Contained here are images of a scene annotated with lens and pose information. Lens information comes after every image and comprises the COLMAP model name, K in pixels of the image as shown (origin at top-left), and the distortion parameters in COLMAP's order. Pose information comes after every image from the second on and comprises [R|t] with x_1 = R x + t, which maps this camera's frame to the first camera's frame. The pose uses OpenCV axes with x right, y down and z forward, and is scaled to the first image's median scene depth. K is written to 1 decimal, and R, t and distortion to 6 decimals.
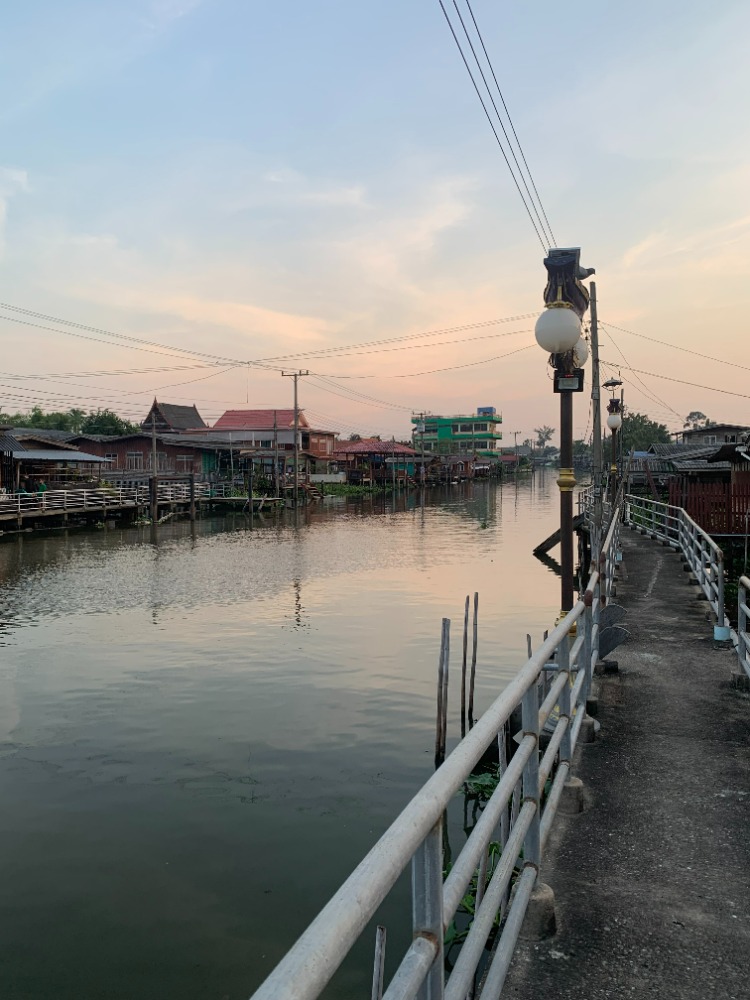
lens RADIAL K [[762.8, 0, 374.5], [0, 762.8, 493.7], [0, 0, 1]] dist [0.029919, -0.036326]
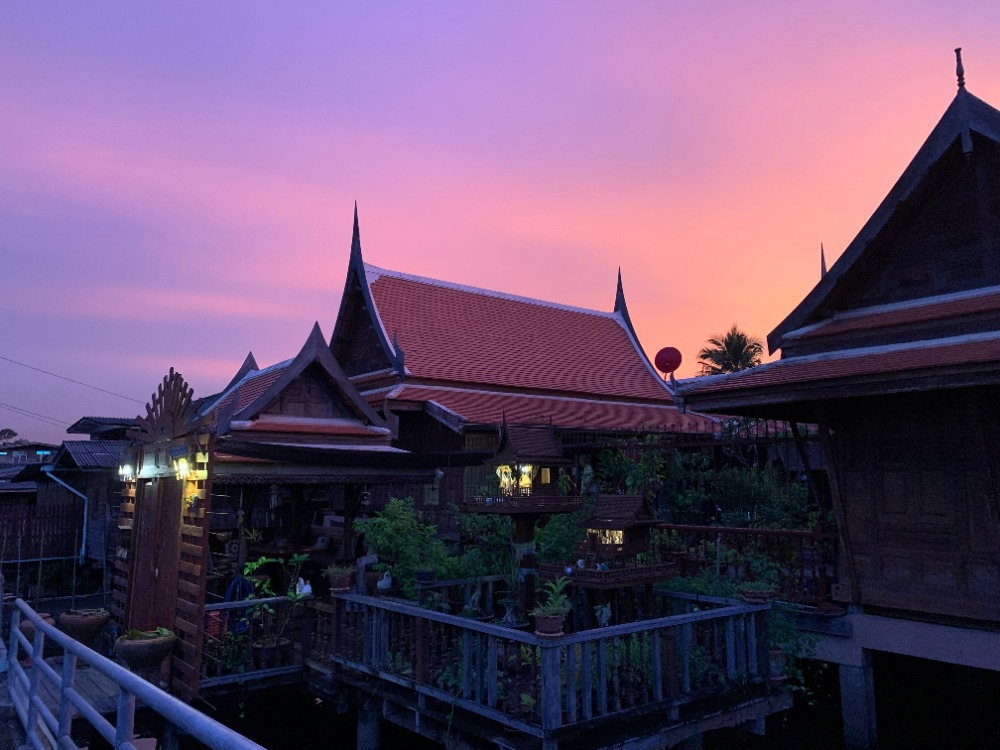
lens RADIAL K [[762.8, 0, 495.7], [0, 762.8, 361.8], [0, 0, 1]] dist [0.029919, -0.036326]
pose [[0.572703, 0.127660, 0.809762, -0.002512], [0.033463, 0.983336, -0.178691, 0.005986], [-0.819080, 0.129434, 0.558888, -0.087265]]
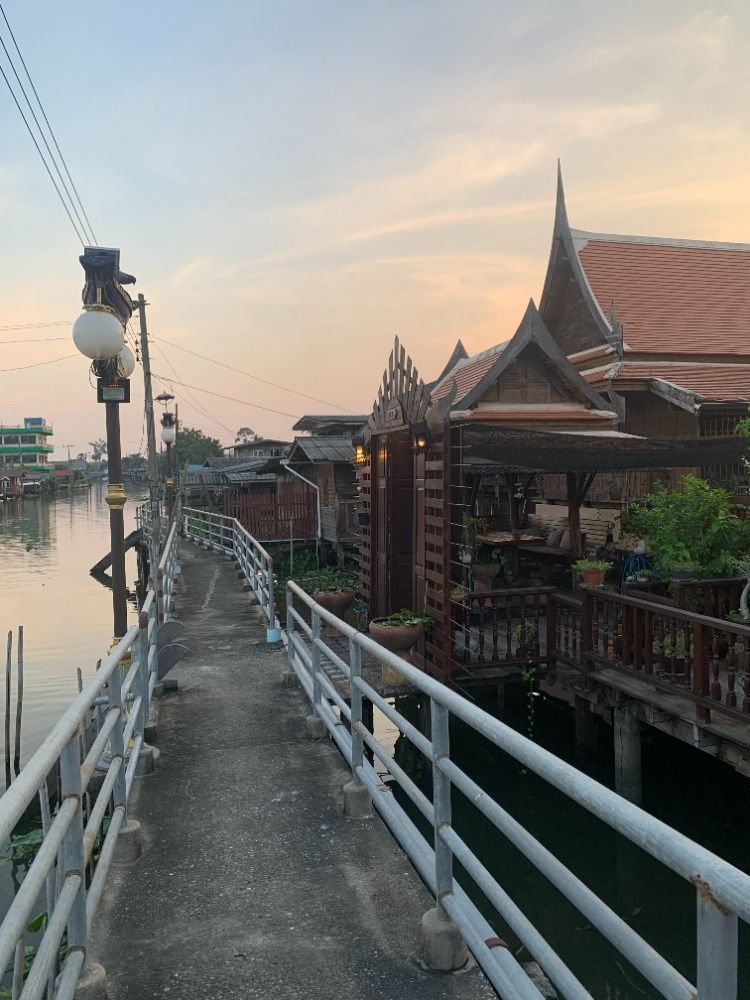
lens RADIAL K [[762.8, 0, 360.0], [0, 762.8, 496.1], [0, 0, 1]] dist [0.029919, -0.036326]
pose [[0.855403, -0.029755, 0.517107, 0.019097], [0.037295, 0.999296, -0.004193, -0.002663], [-0.516618, 0.022872, 0.855910, 0.036789]]
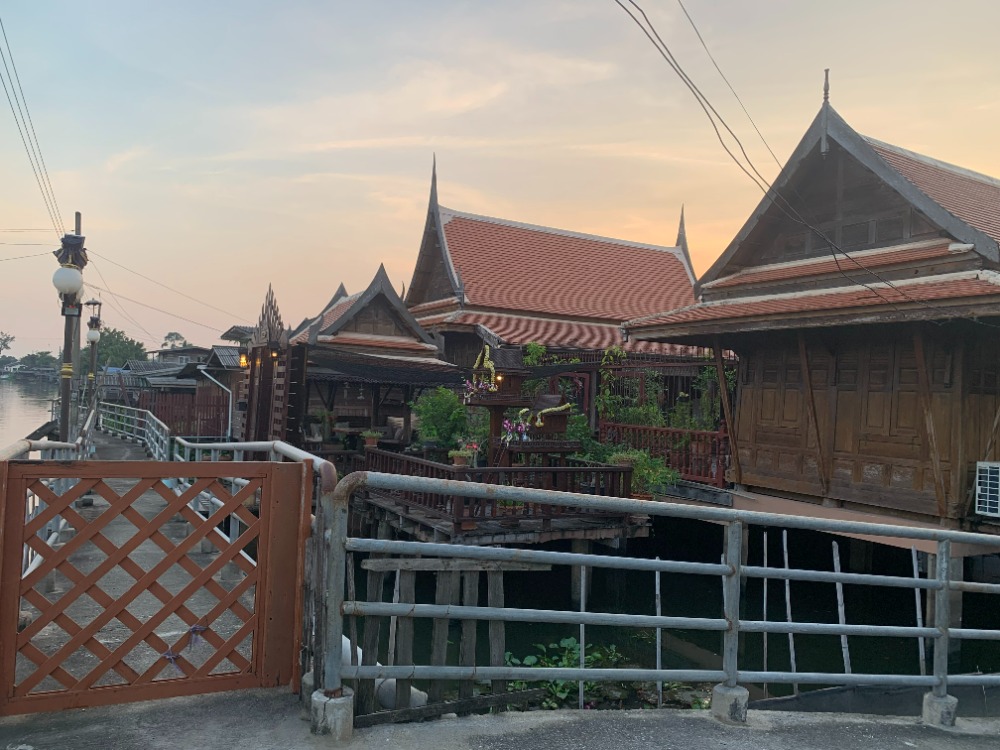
lens RADIAL K [[762.8, 0, 493.5], [0, 762.8, 371.9], [0, 0, 1]] dist [0.029919, -0.036326]
pose [[0.700486, 0.057339, 0.711359, -0.220631], [-0.018167, 0.997877, -0.062544, 0.057345], [-0.713435, 0.030888, 0.700040, -0.633539]]
